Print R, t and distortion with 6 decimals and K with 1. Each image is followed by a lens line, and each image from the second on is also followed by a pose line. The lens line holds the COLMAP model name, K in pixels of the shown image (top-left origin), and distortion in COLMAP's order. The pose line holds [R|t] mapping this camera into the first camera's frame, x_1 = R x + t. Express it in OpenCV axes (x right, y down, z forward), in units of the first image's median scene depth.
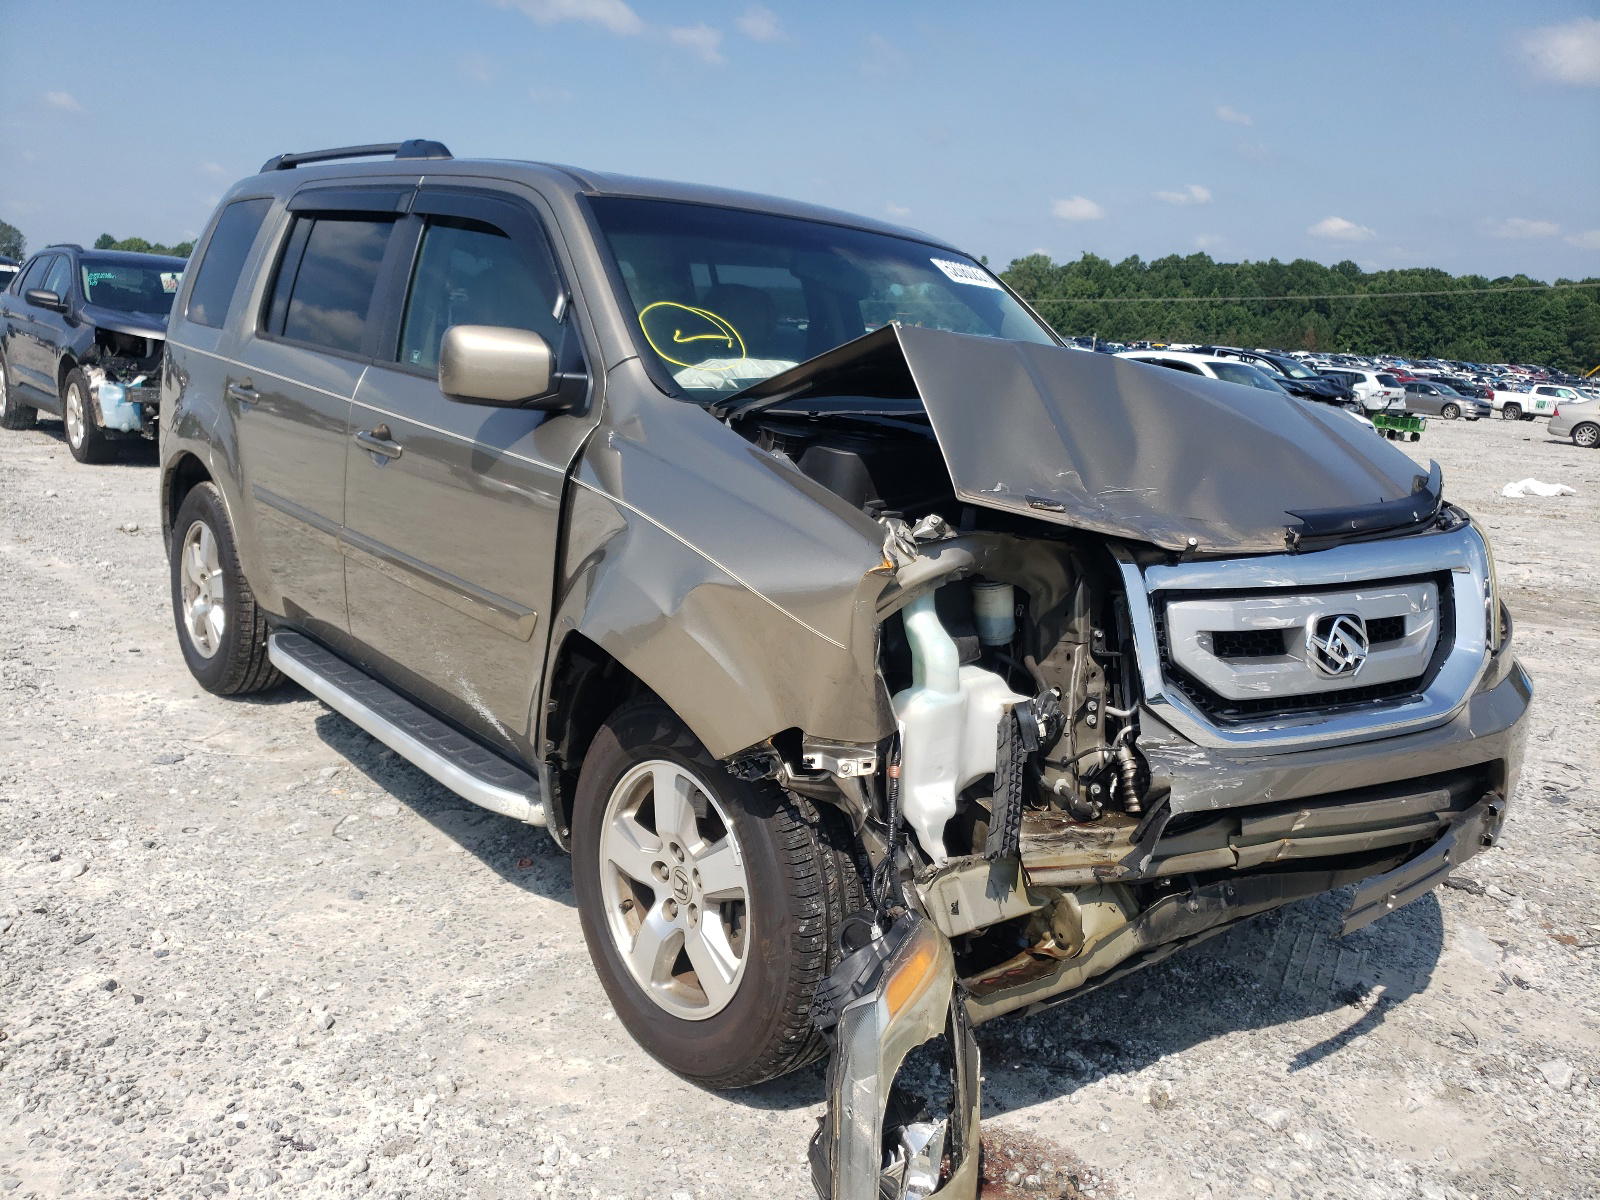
lens RADIAL K [[1225.5, 0, 796.8], [0, 1225.5, 628.5], [0, 0, 1]] dist [0.055462, -0.037060]
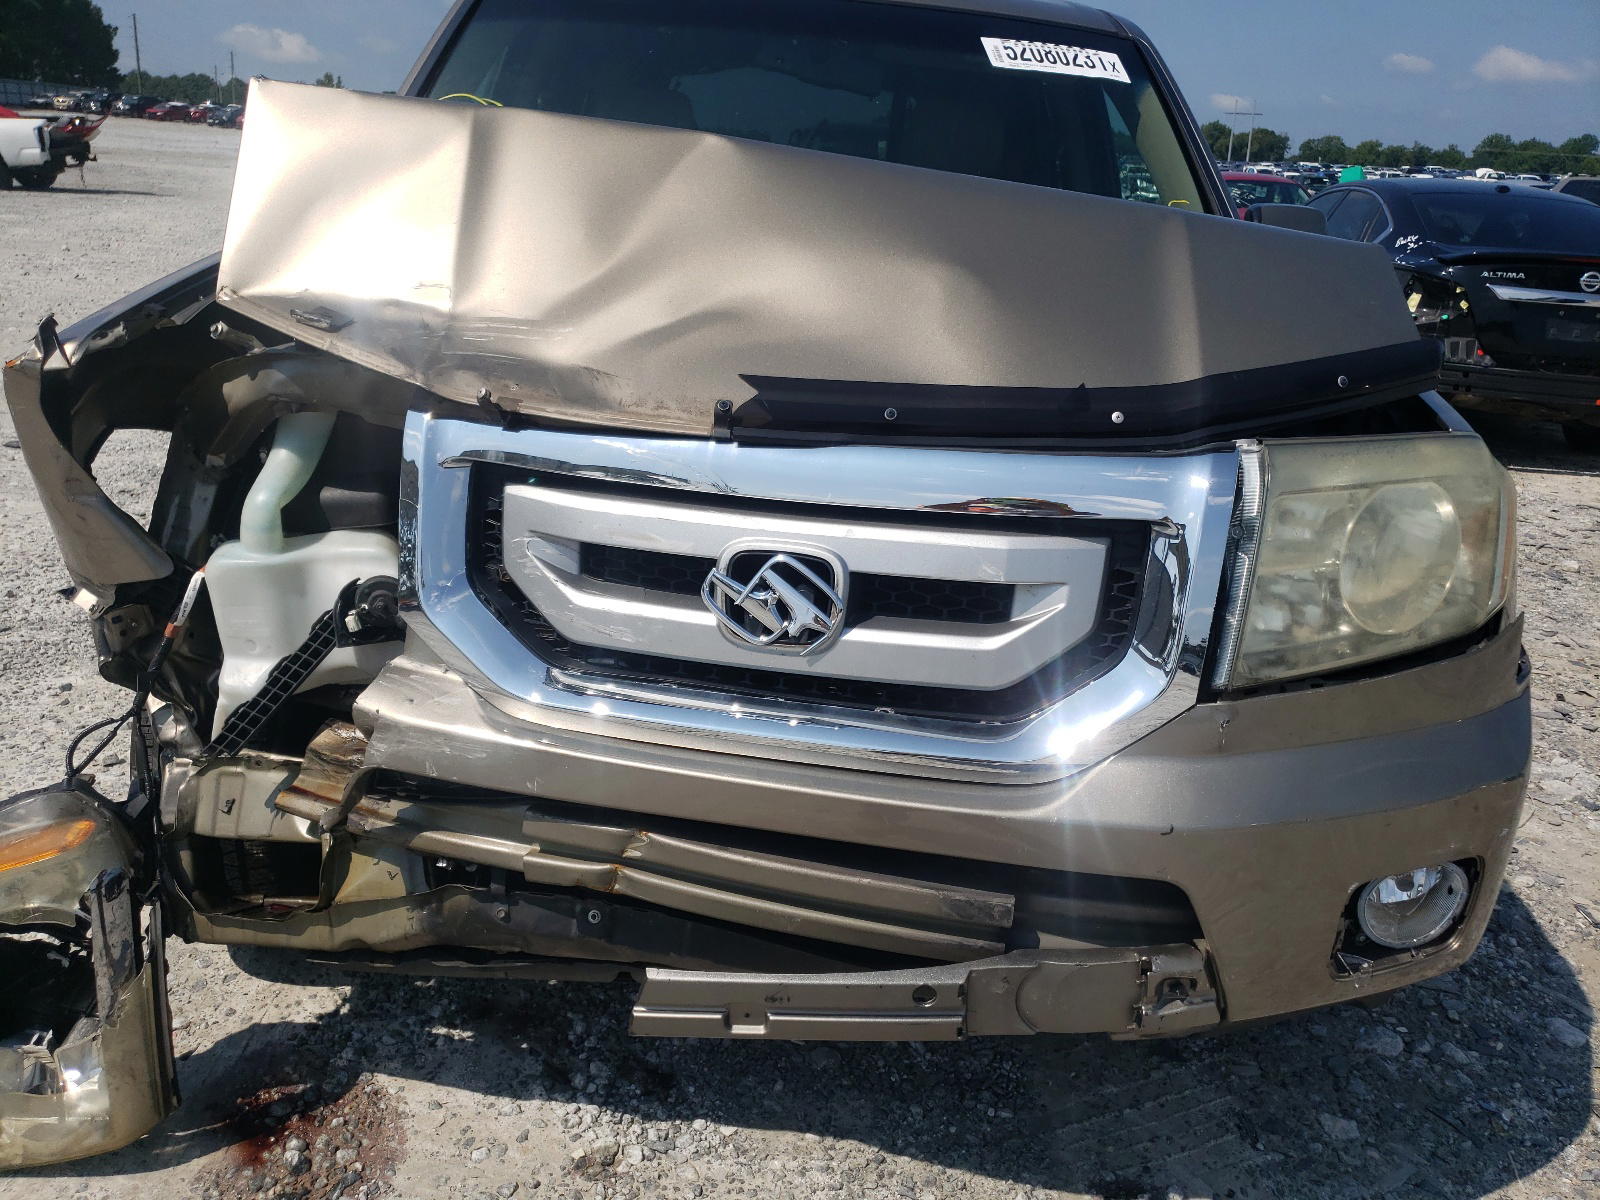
lens RADIAL K [[1221.9, 0, 800.0], [0, 1221.9, 600.0], [0, 0, 1]] dist [0.119859, -0.167187]
pose [[0.769478, 0.203782, -0.605291, 0.797510], [-0.153131, 0.978953, 0.134913, -0.069065], [0.620044, -0.011124, 0.784488, 0.516599]]
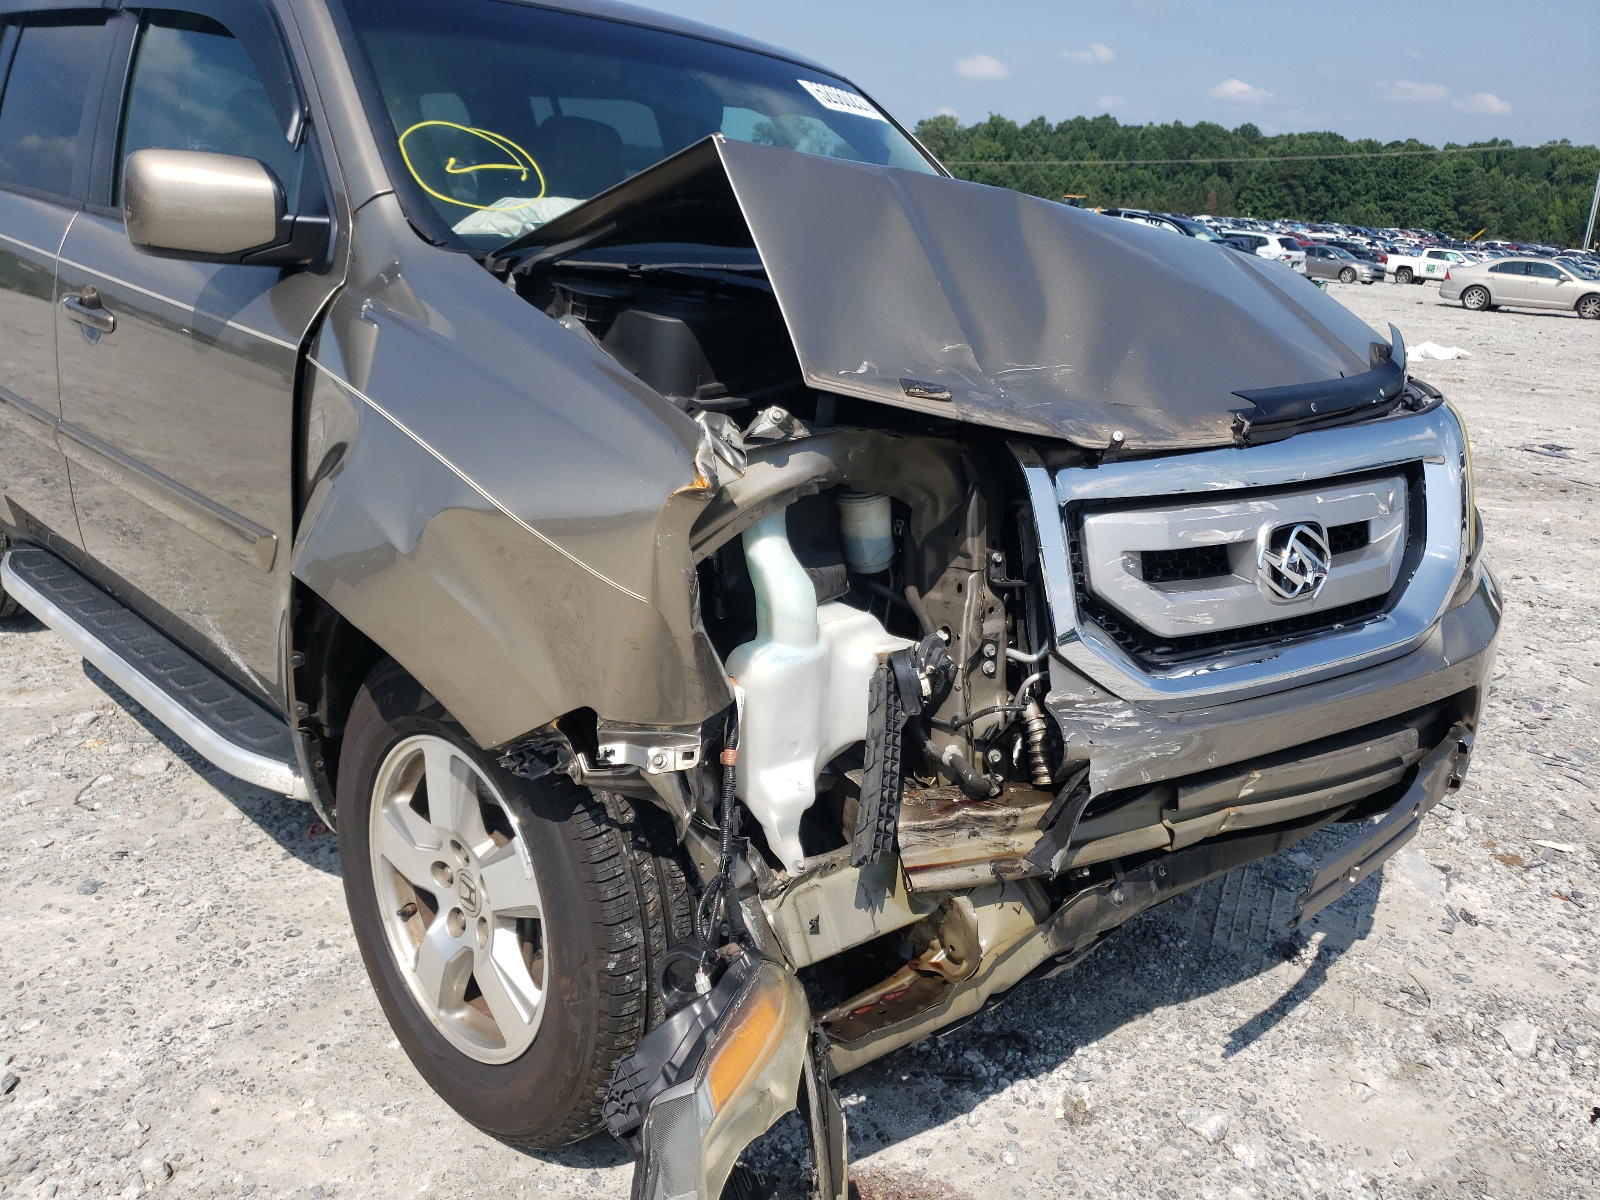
lens RADIAL K [[1221.9, 0, 800.0], [0, 1221.9, 600.0], [0, 0, 1]] dist [0.119859, -0.167187]
pose [[0.997012, -0.025466, 0.072928, 0.060357], [0.019657, 0.996657, 0.079296, -0.030681], [-0.074703, -0.077626, 0.994180, 0.224505]]
